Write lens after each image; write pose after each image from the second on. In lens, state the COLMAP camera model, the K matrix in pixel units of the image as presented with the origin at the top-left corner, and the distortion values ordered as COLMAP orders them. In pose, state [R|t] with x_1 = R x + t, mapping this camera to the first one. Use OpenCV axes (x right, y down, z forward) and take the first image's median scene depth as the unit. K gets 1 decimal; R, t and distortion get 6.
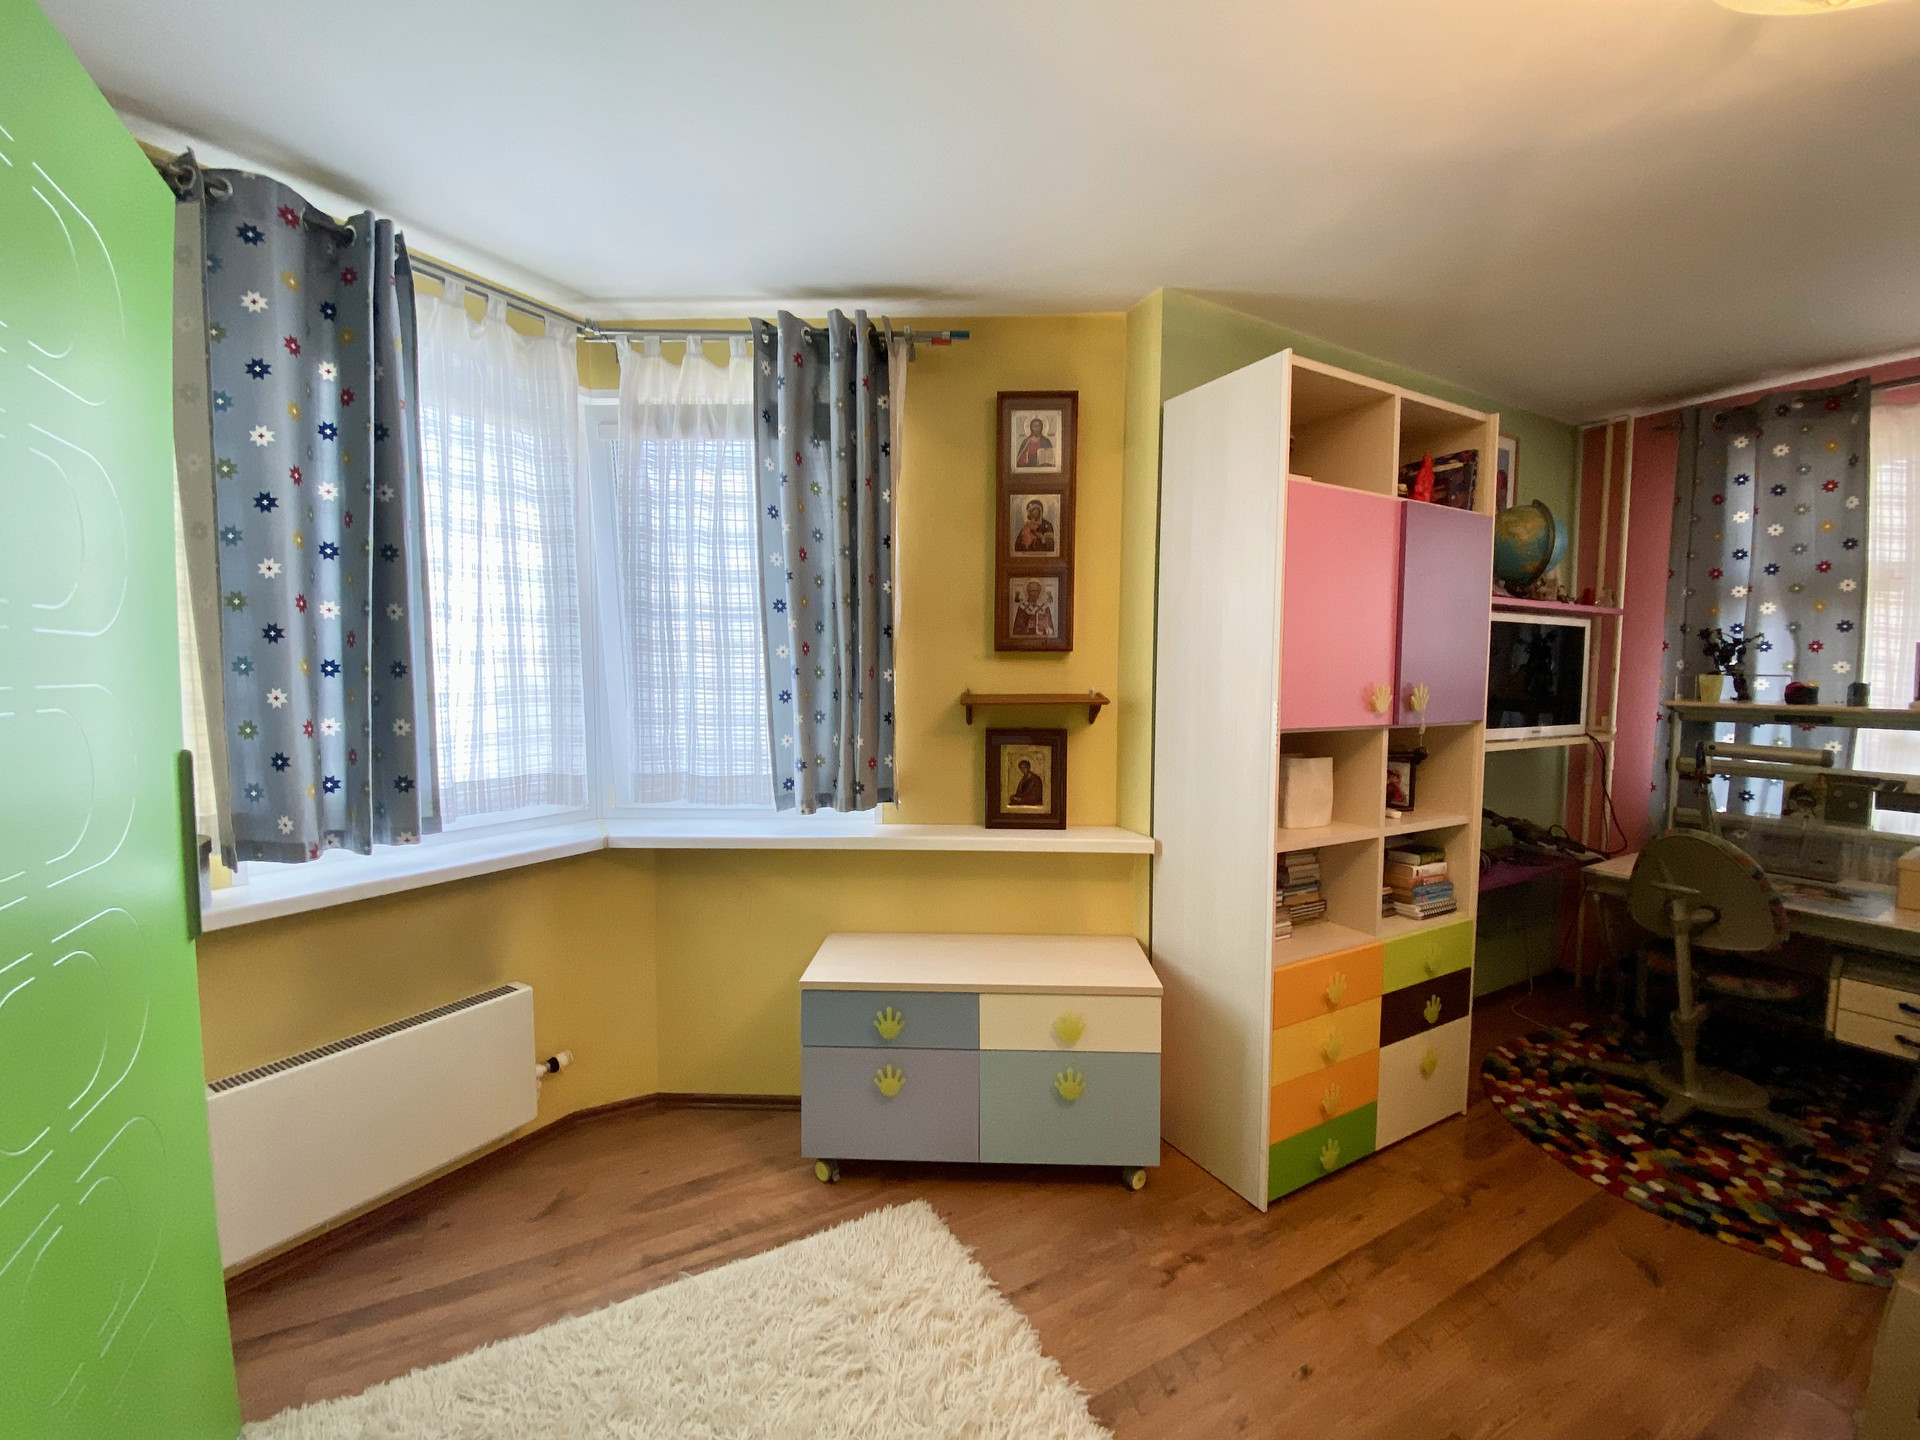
lens RADIAL K [[781.9, 0, 934.3], [0, 781.9, 720.0], [0, 0, 1]] dist [0.001382, -0.013659]
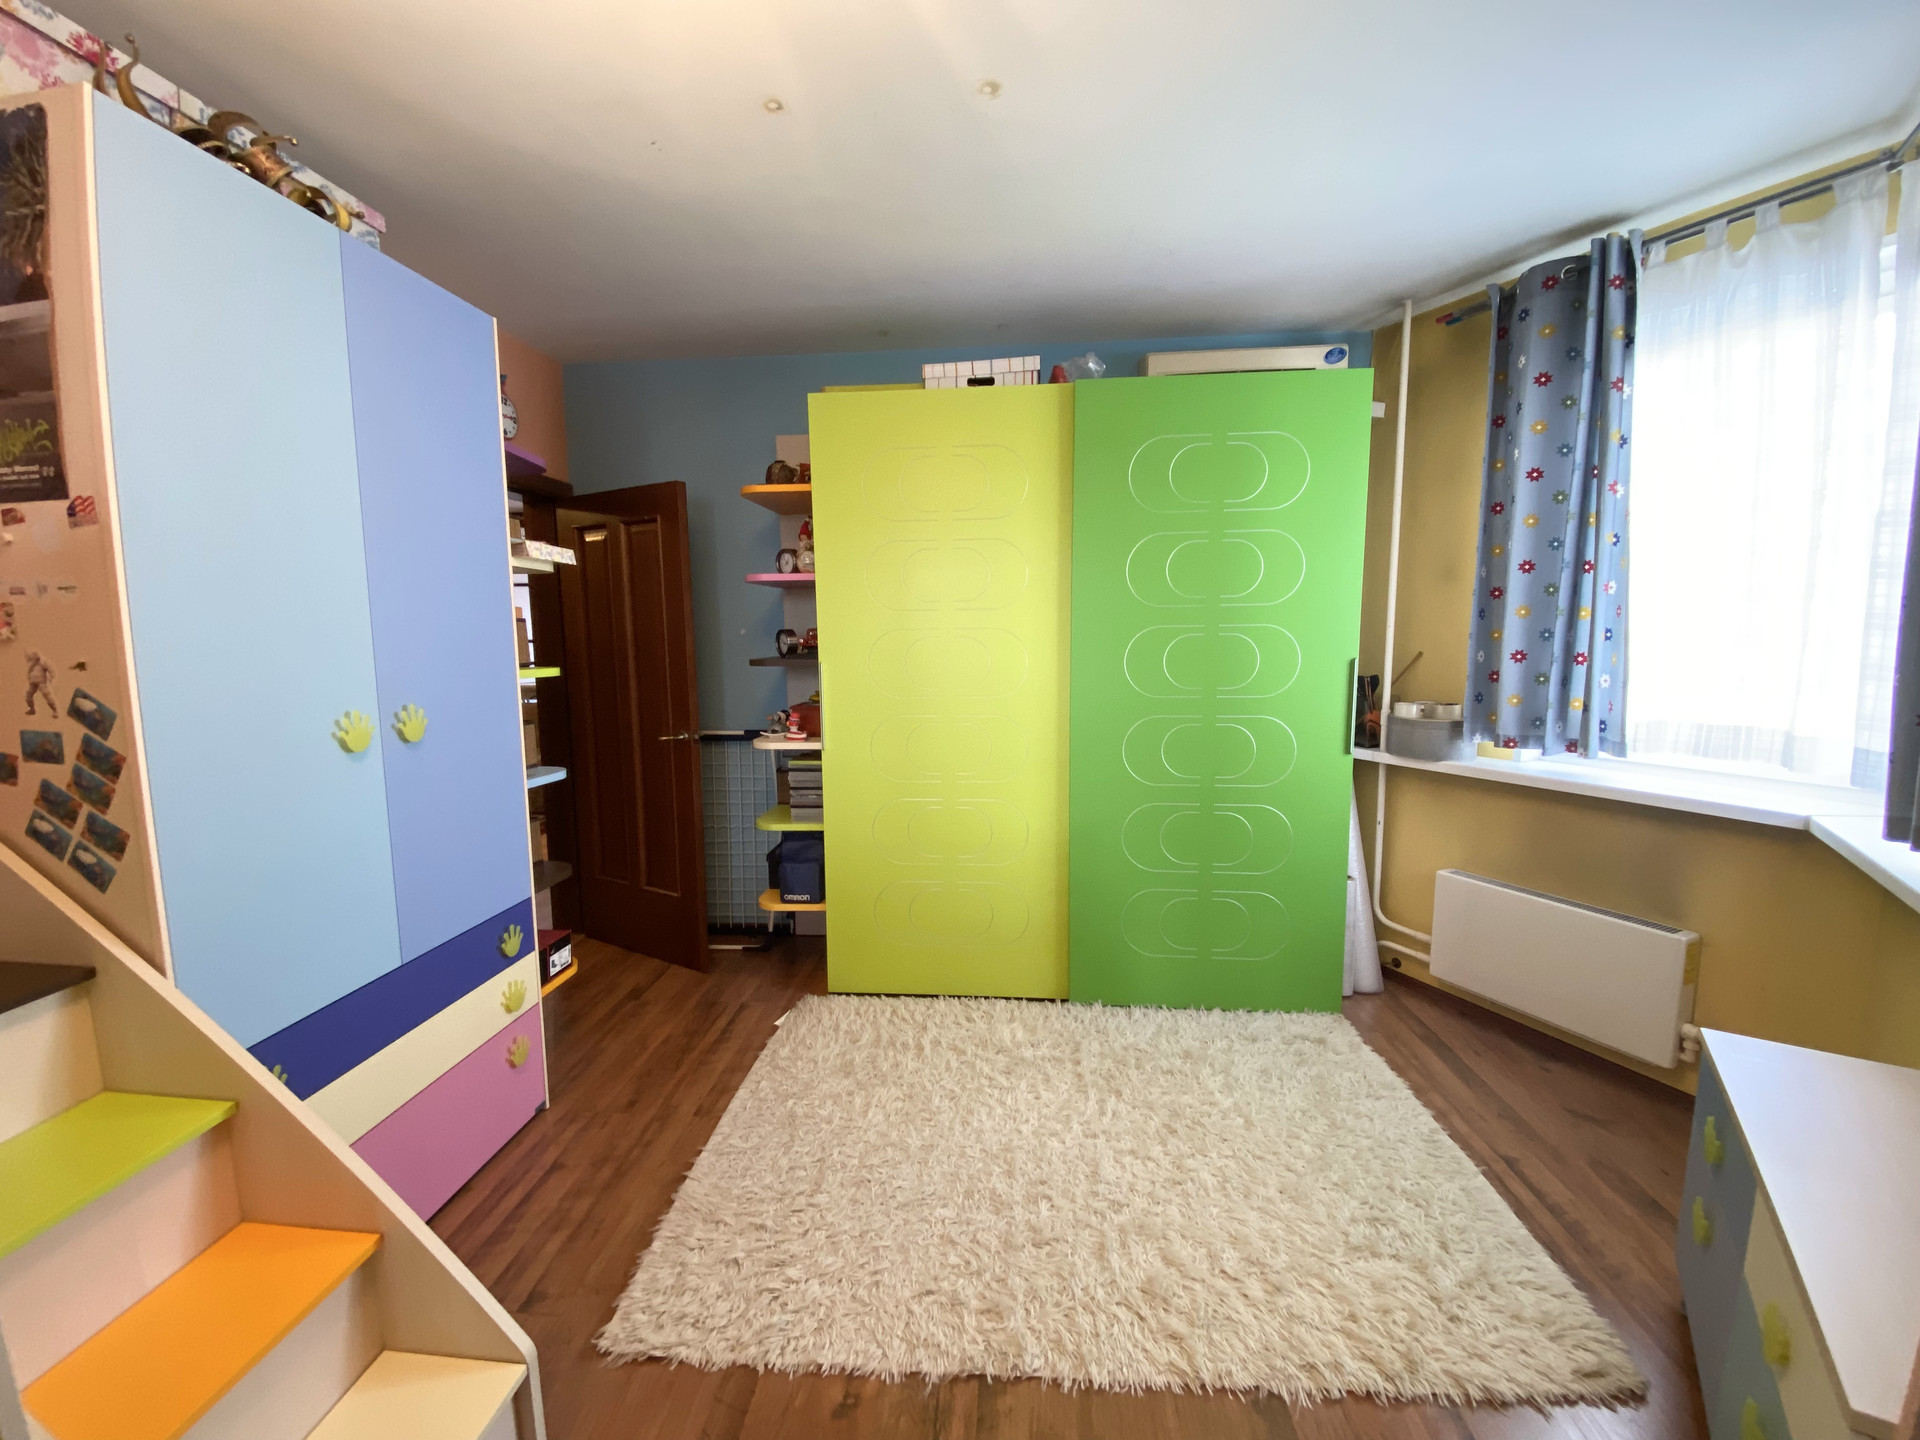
lens RADIAL K [[771.5, 0, 960.0], [0, 771.5, 720.0], [0, 0, 1]] dist [0.000033, -0.008094]
pose [[-0.543594, 0.098148, -0.833590, 0.436378], [-0.042779, 0.988609, 0.144296, -0.015106], [0.838257, 0.114099, -0.533203, 0.426818]]
